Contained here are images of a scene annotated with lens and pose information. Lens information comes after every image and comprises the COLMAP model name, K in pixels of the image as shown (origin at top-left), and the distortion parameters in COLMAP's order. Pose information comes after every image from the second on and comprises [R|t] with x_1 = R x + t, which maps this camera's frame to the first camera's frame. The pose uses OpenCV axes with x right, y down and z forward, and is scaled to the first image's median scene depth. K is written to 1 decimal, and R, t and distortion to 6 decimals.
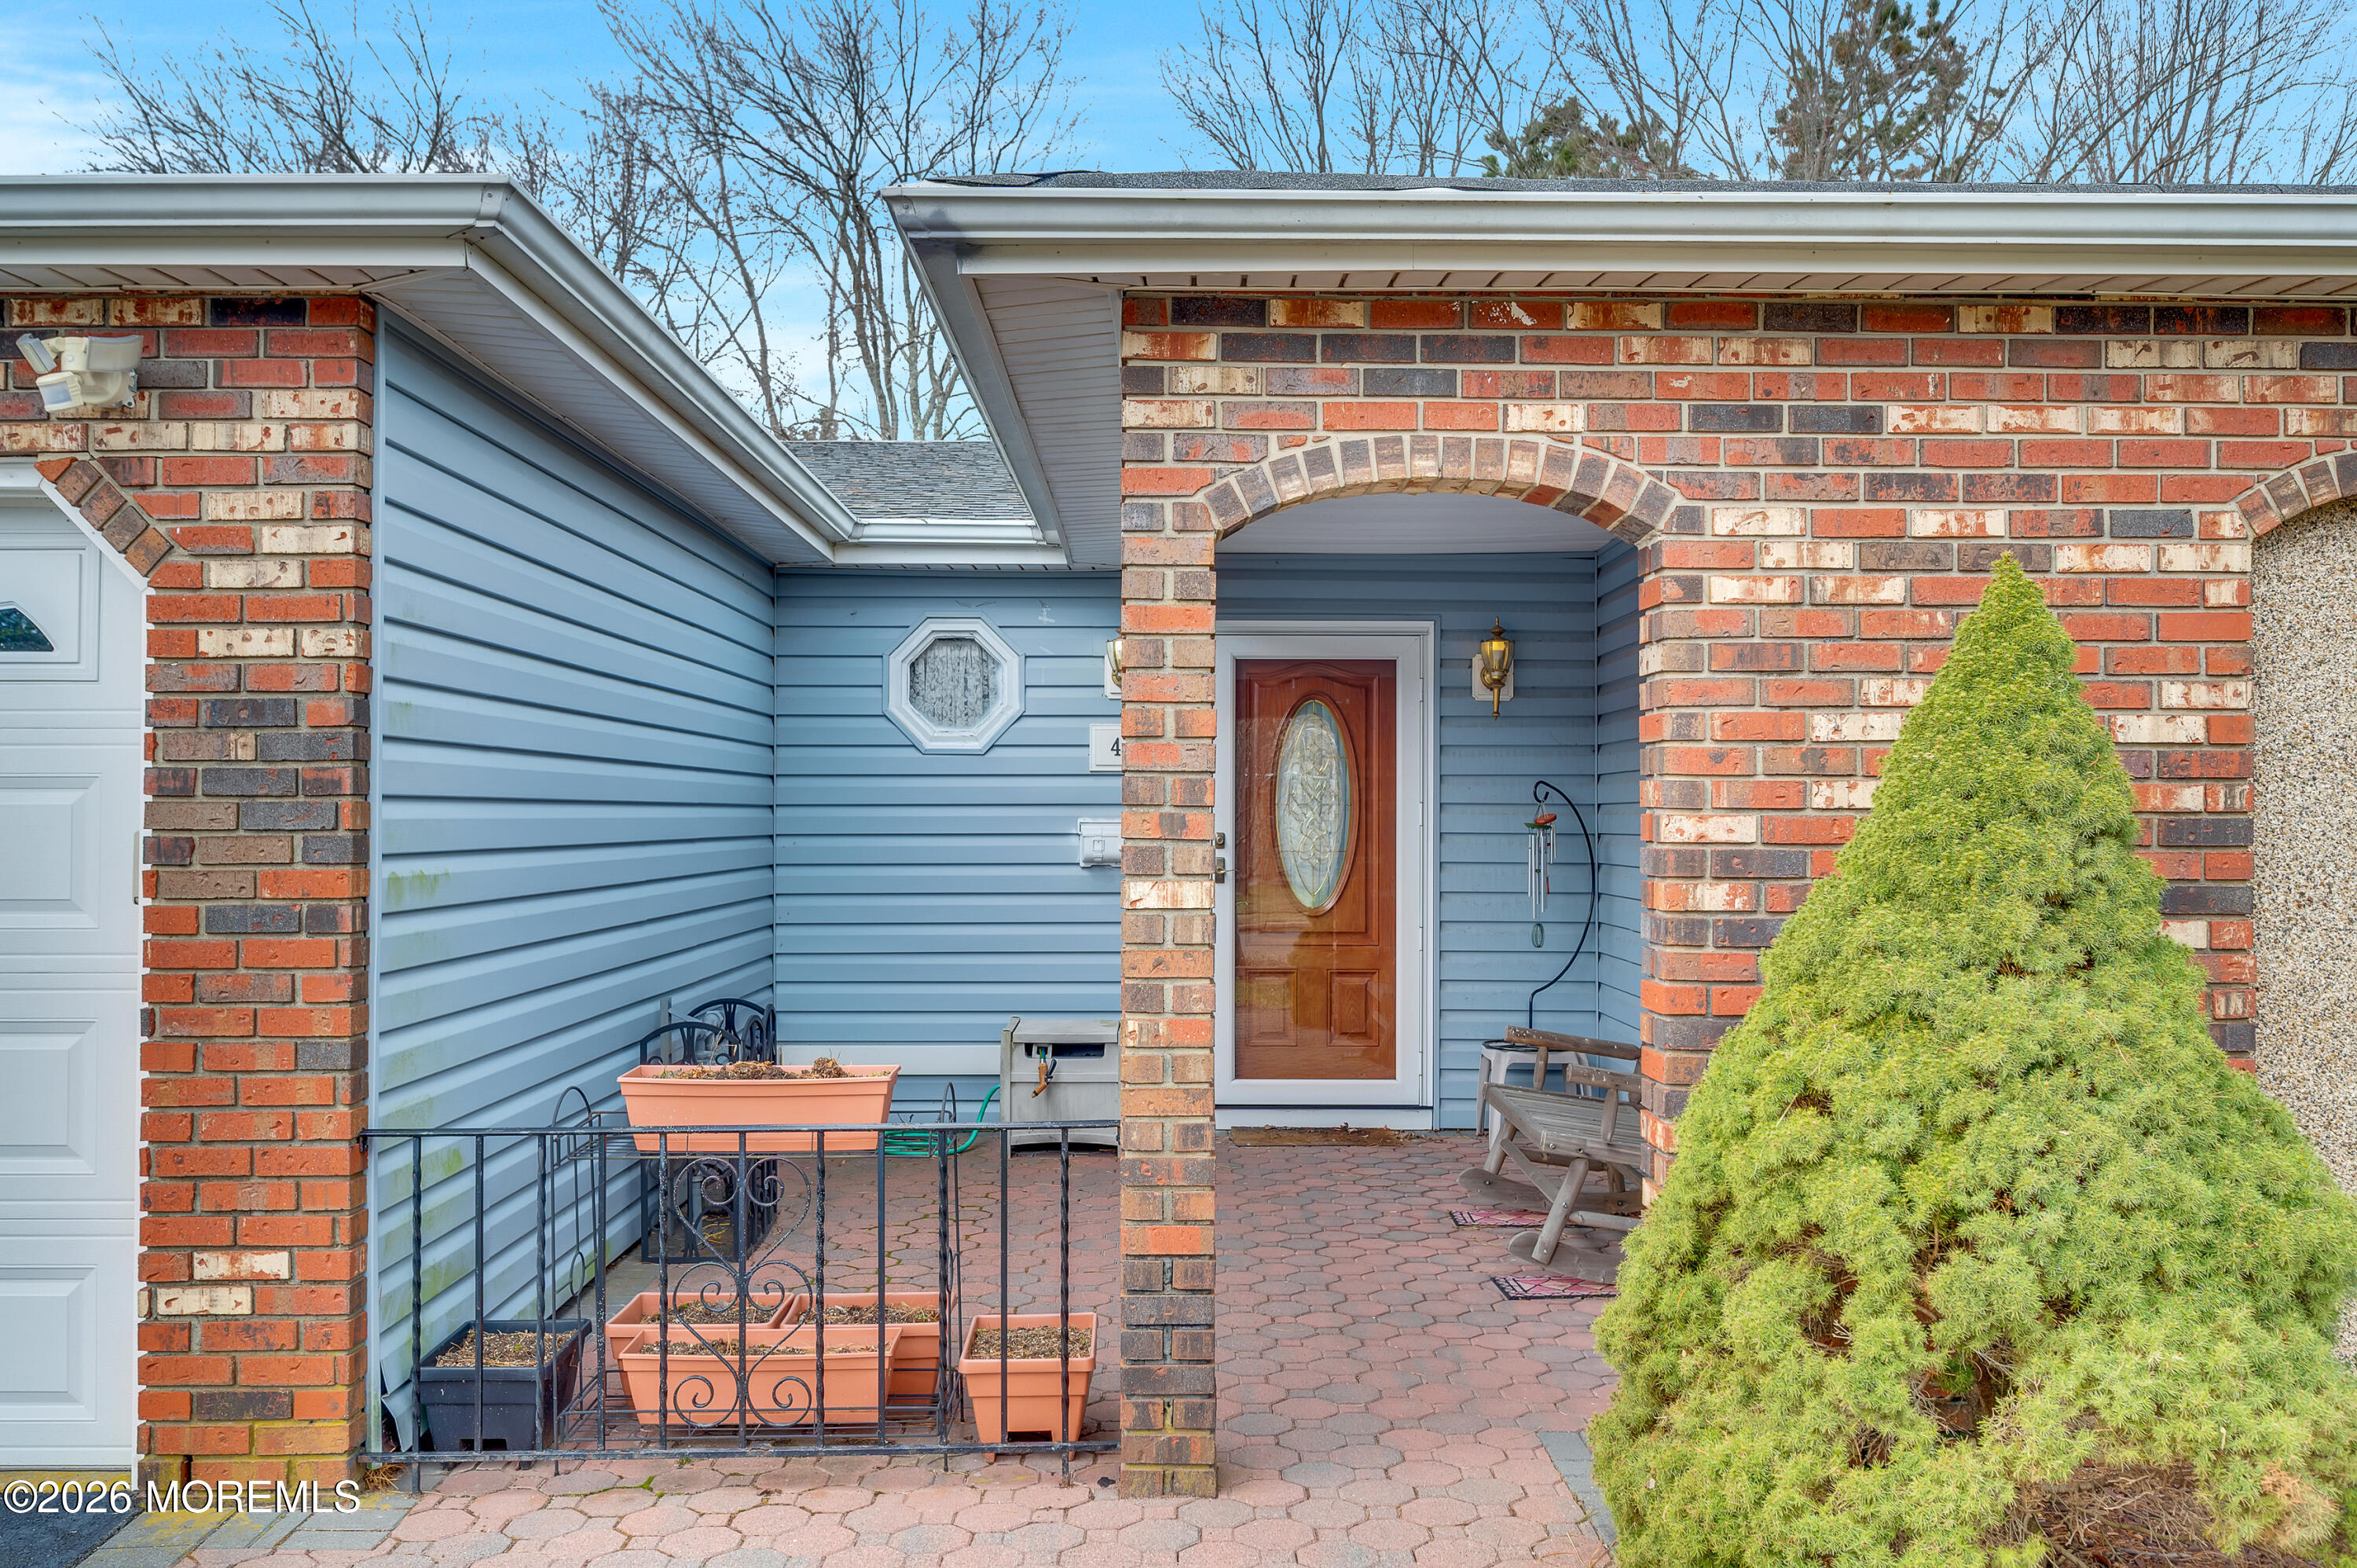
lens RADIAL K [[1956.0, 0, 1183.7], [0, 1956.0, 787.8], [0, 0, 1]] dist [-0.003236, -0.004171]
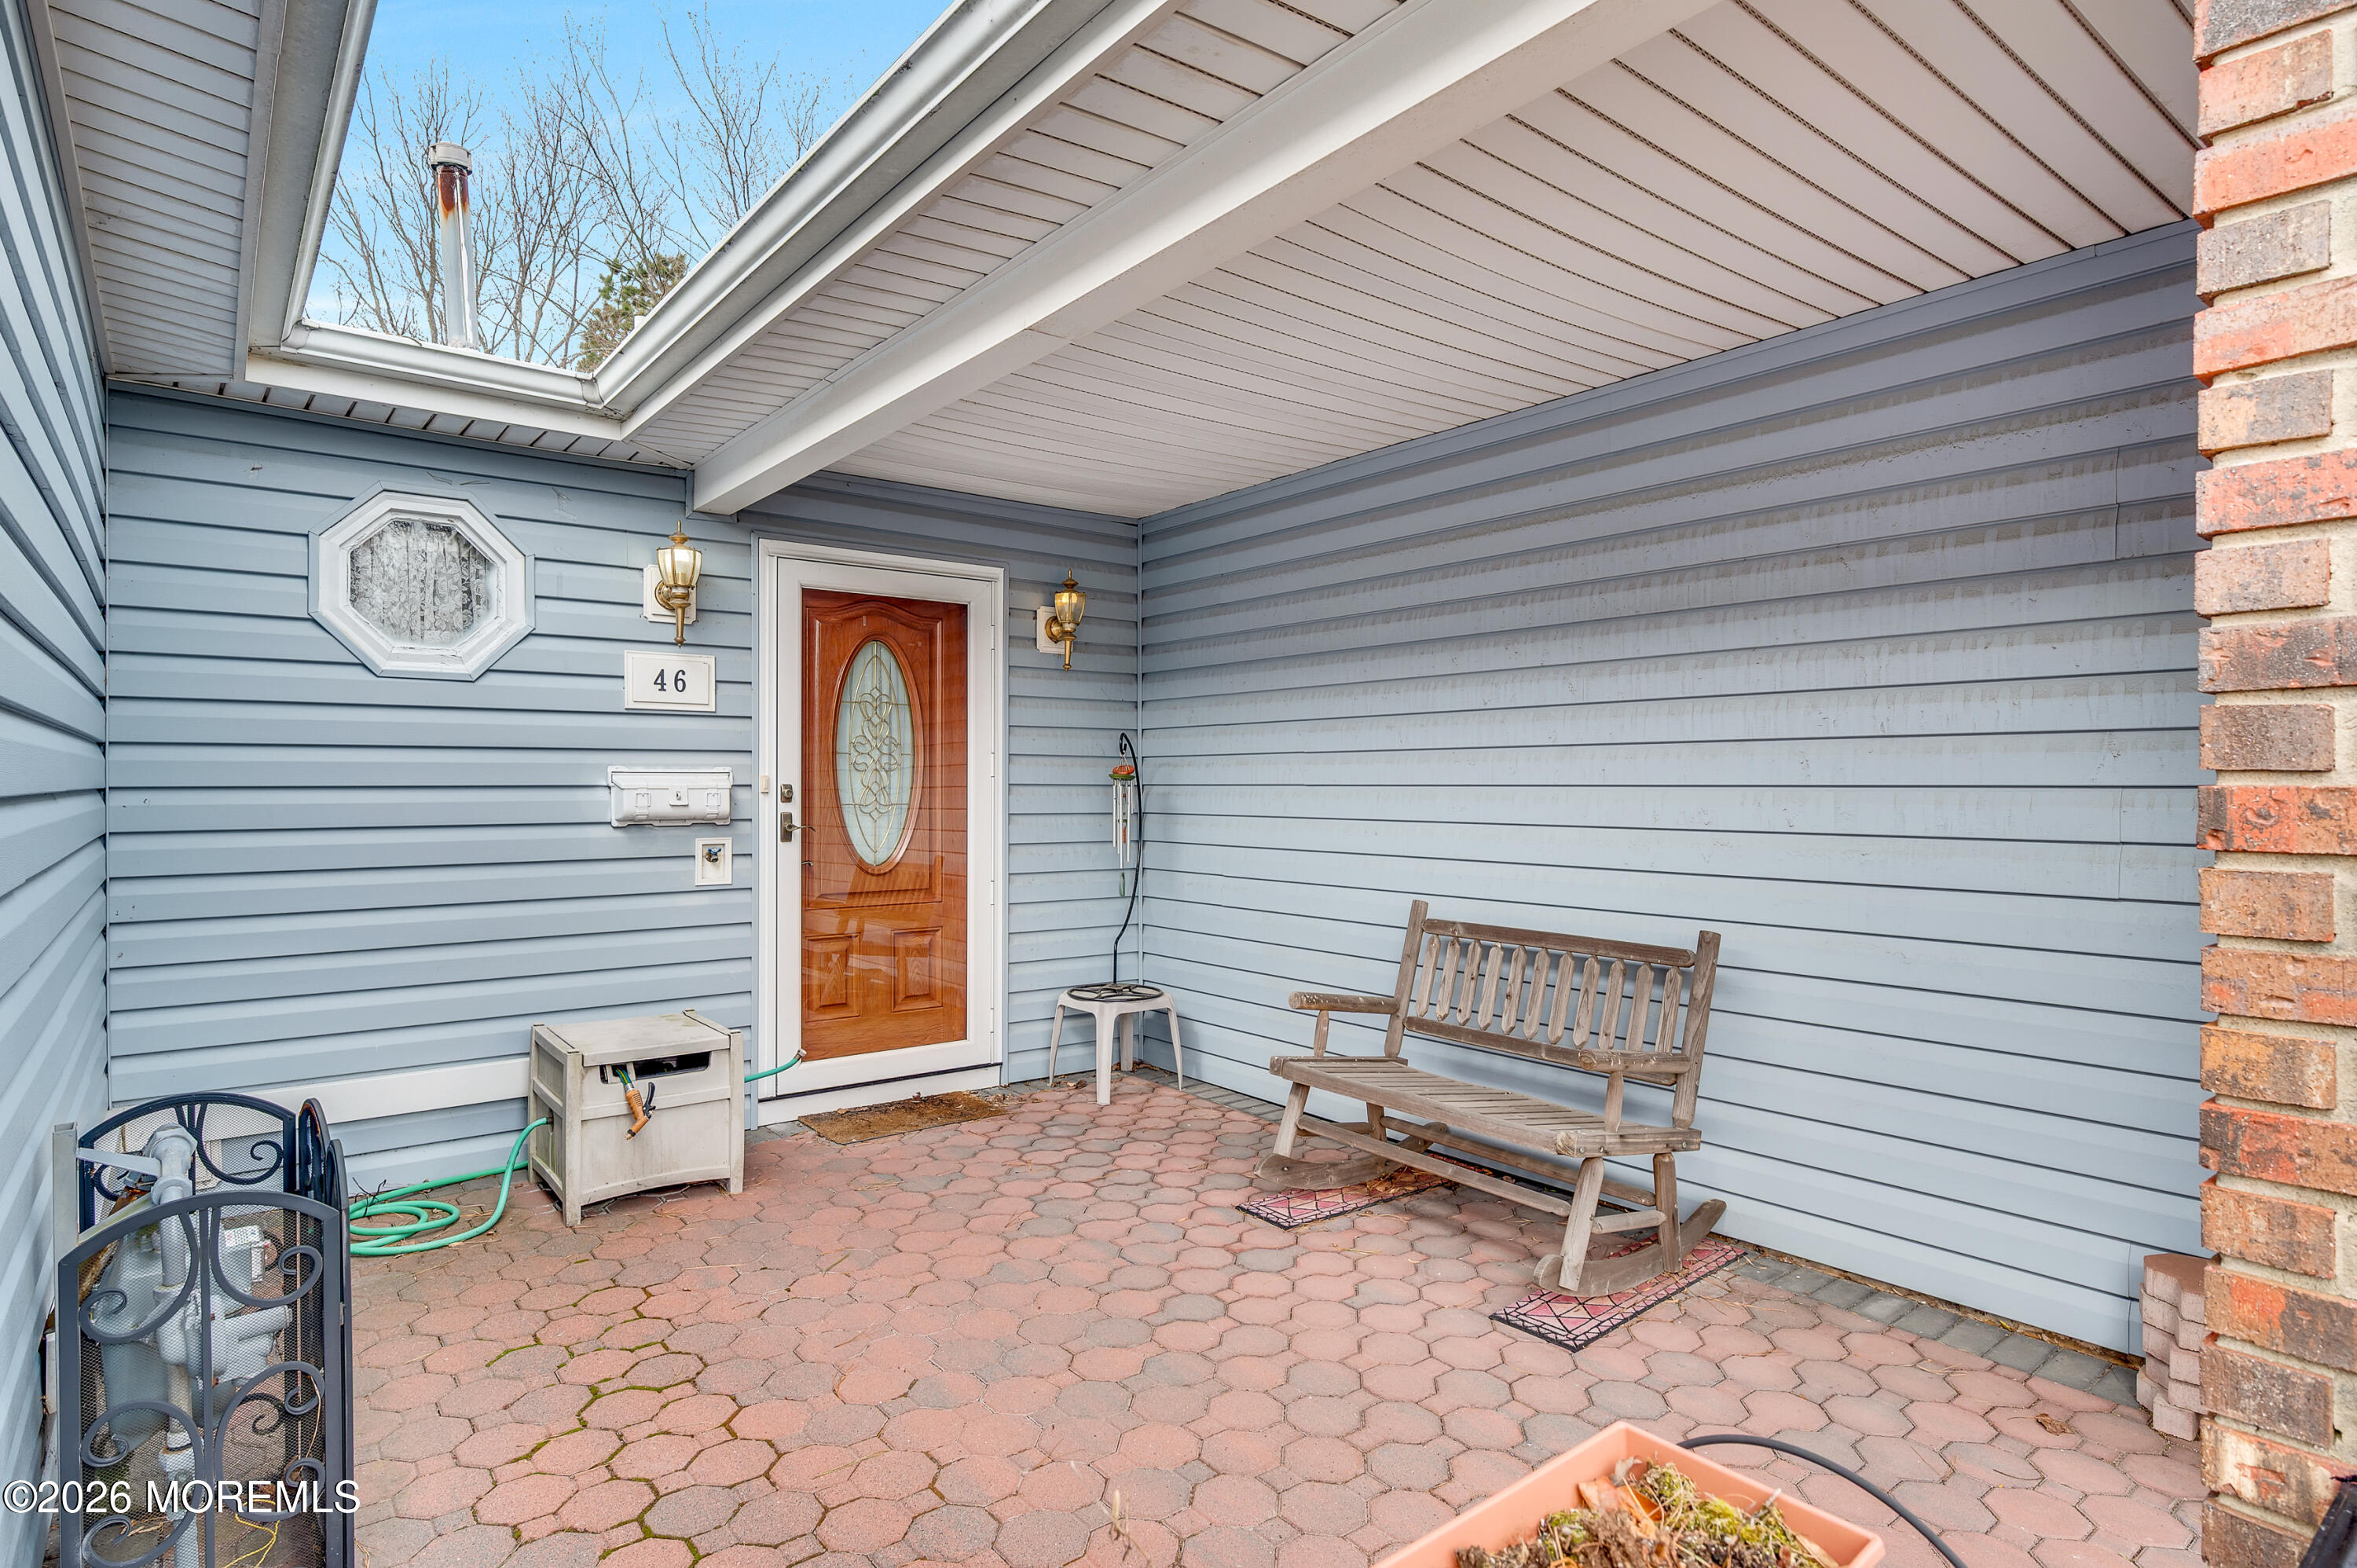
lens RADIAL K [[1212.5, 0, 1184.9], [0, 1212.5, 782.4], [0, 0, 1]] dist [0.000140, 0.000056]
pose [[0.788072, -0.000673, 0.615582, -0.359436], [-0.006589, 0.999933, 0.009529, 0.032413], [-0.615547, -0.011566, 0.788015, 0.950672]]
